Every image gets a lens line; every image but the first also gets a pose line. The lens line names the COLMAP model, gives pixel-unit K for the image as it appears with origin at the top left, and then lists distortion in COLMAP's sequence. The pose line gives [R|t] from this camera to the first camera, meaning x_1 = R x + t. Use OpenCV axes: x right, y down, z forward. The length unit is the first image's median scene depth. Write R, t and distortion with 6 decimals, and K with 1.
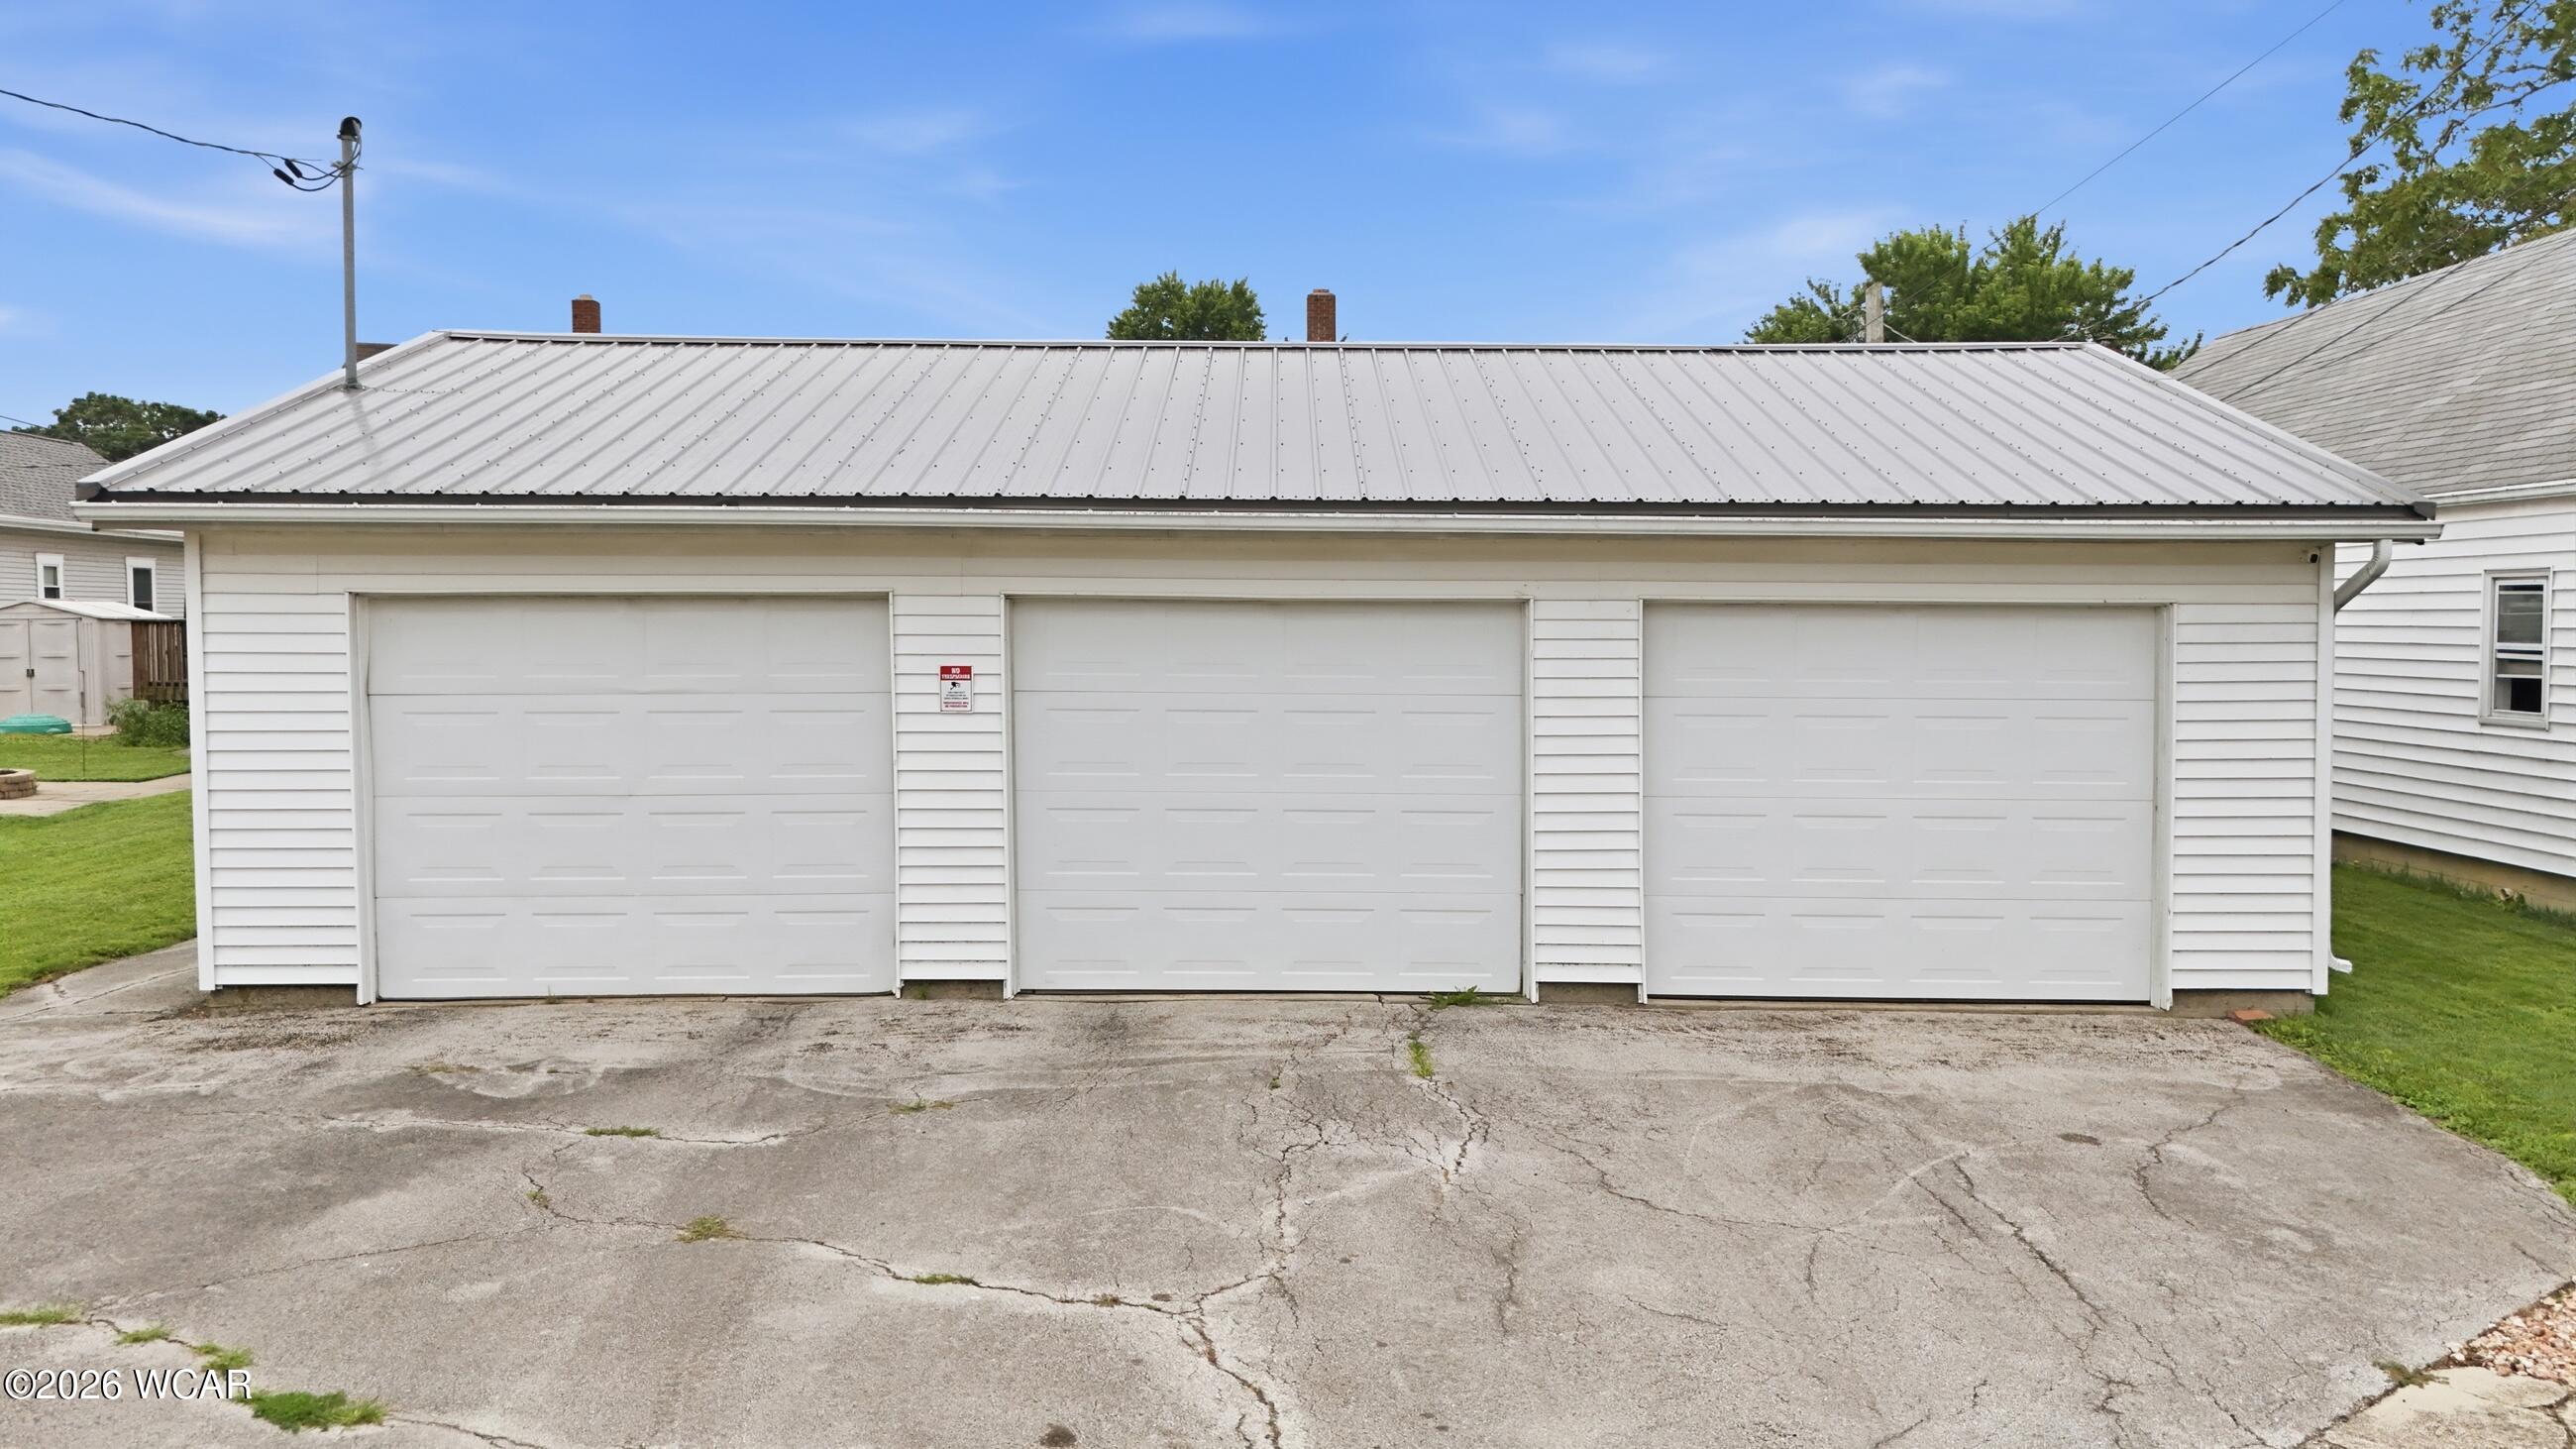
lens RADIAL K [[1895.0, 0, 1288.0], [0, 1895.0, 724.5], [0, 0, 1]] dist [0.030122, -0.002415]
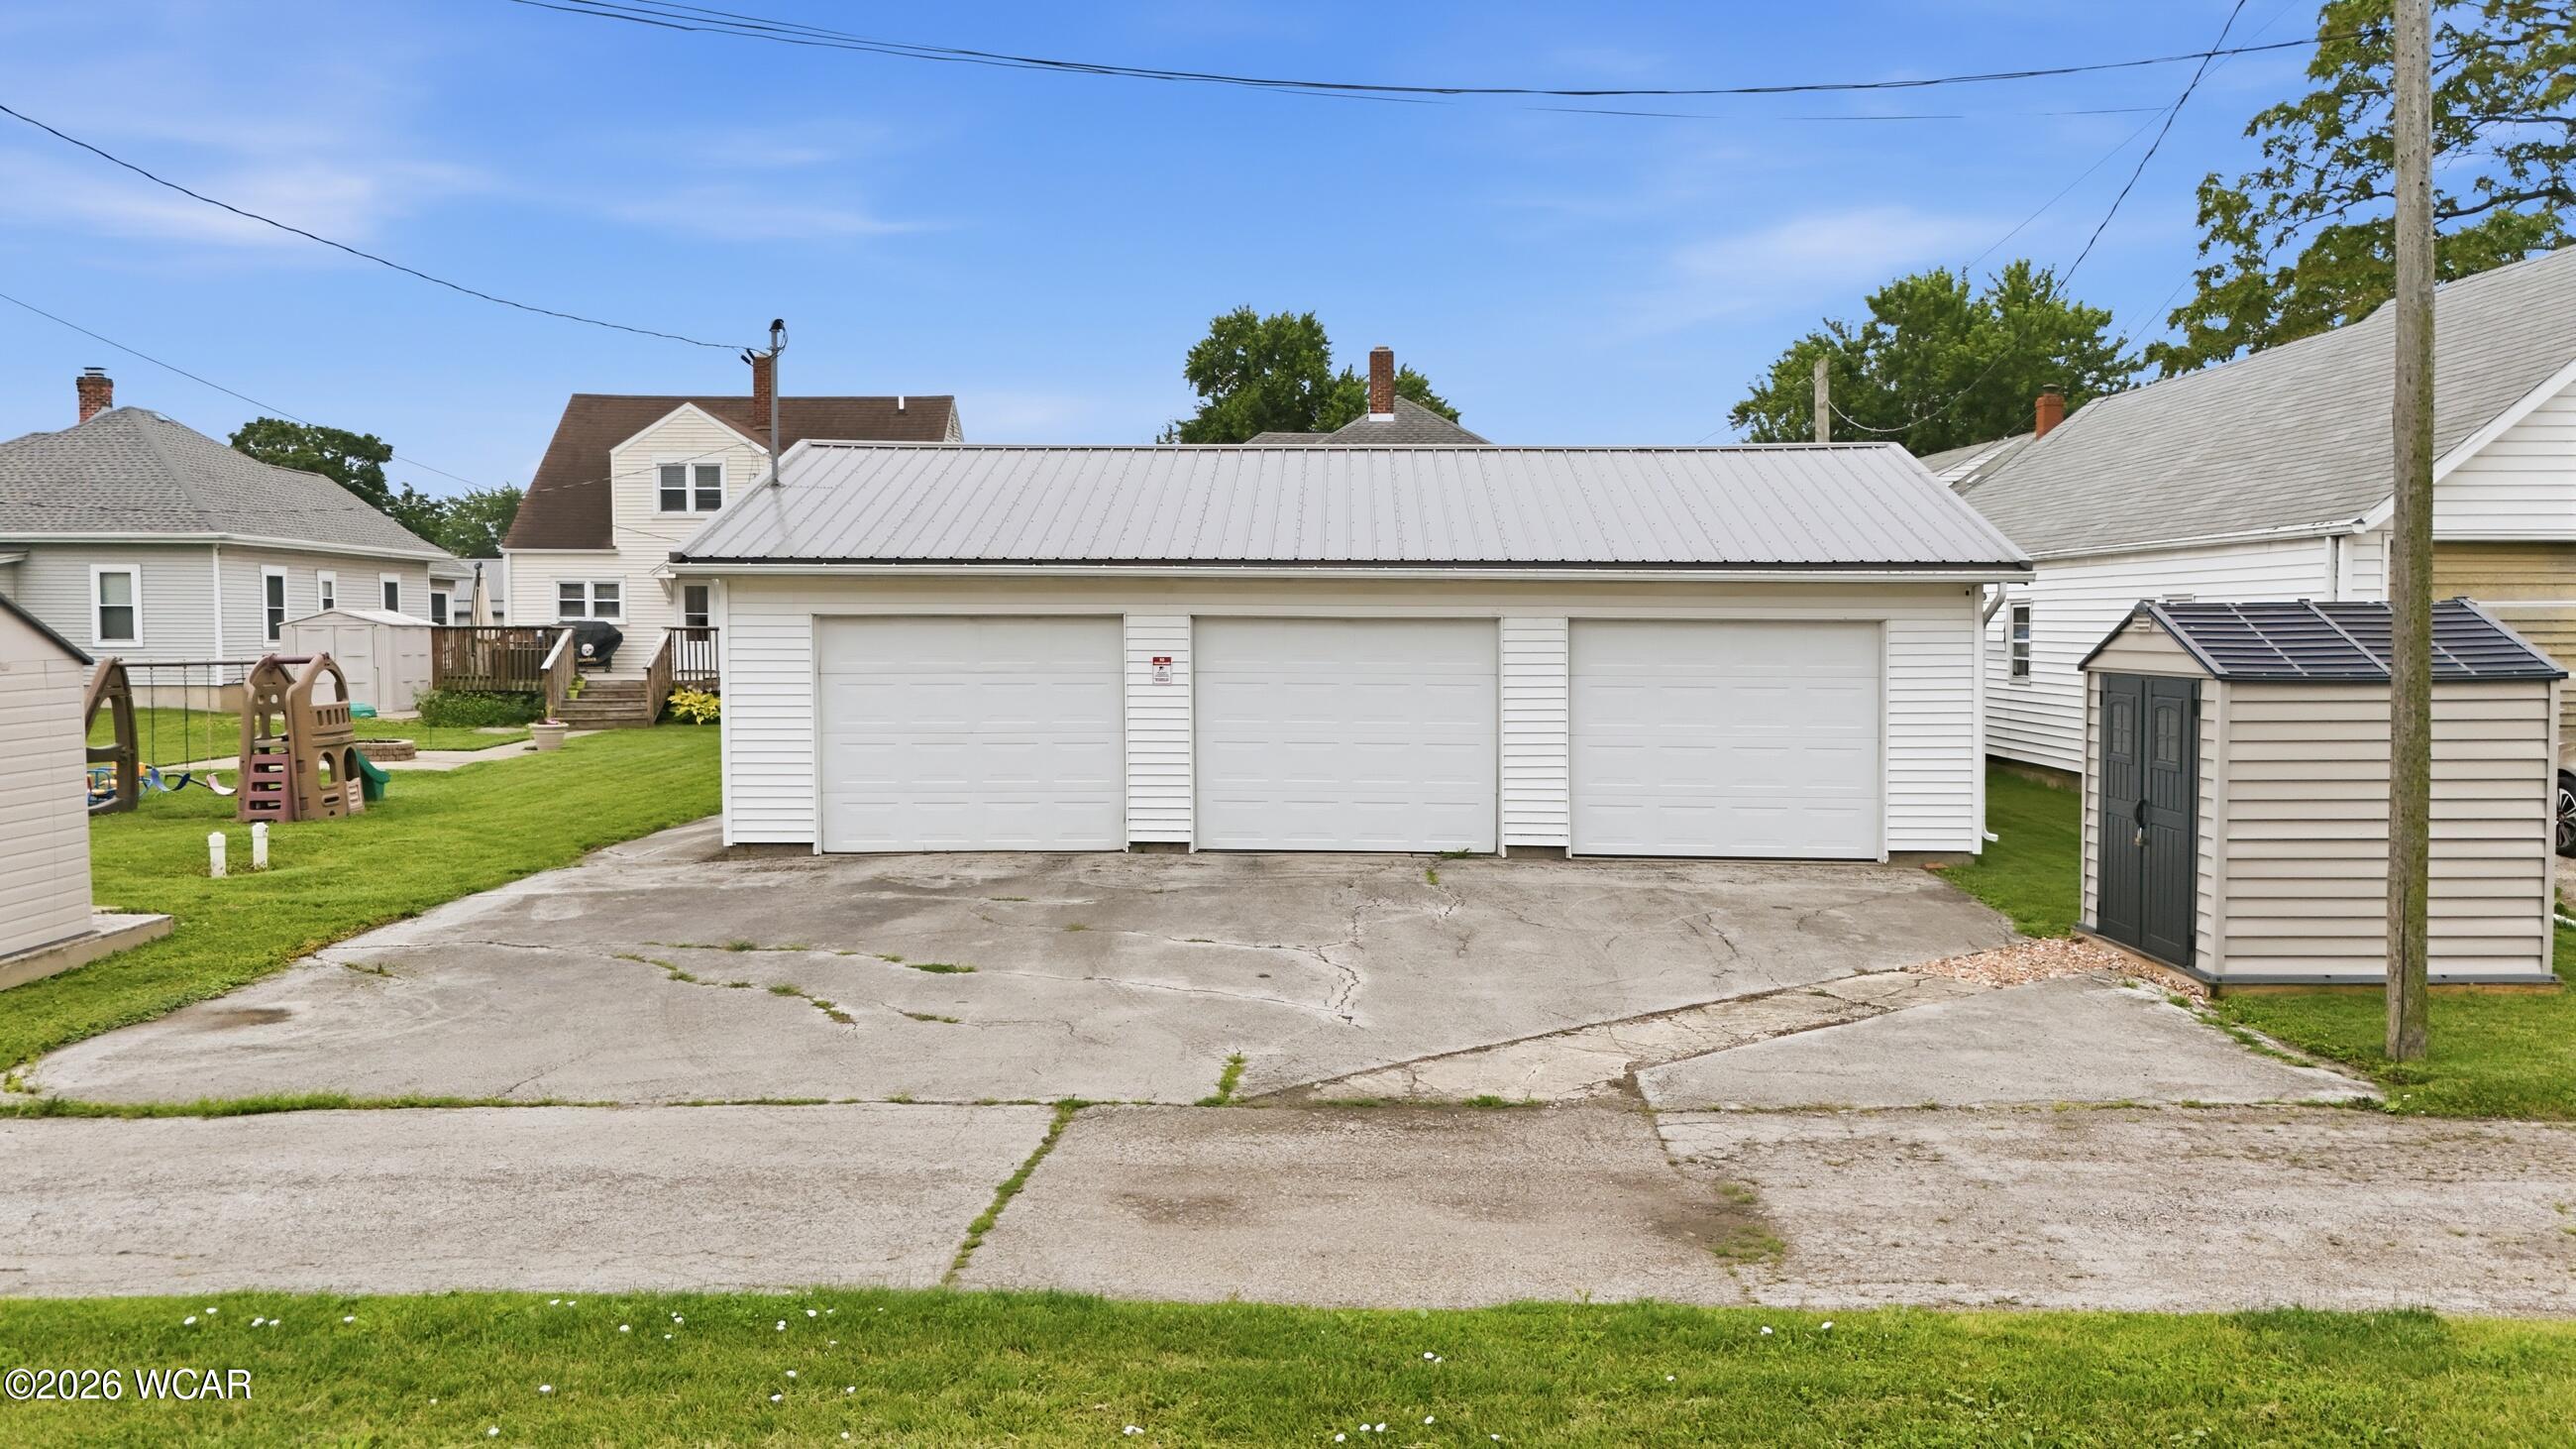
lens RADIAL K [[1884.4, 0, 1288.0], [0, 1884.4, 724.5], [0, 0, 1]] dist [0.052751, 0.000613]
pose [[0.999446, 0.001289, -0.033243, -0.005846], [-0.001340, 0.999998, -0.001532, 0.031920], [0.033241, 0.001576, 0.999446, -0.680399]]
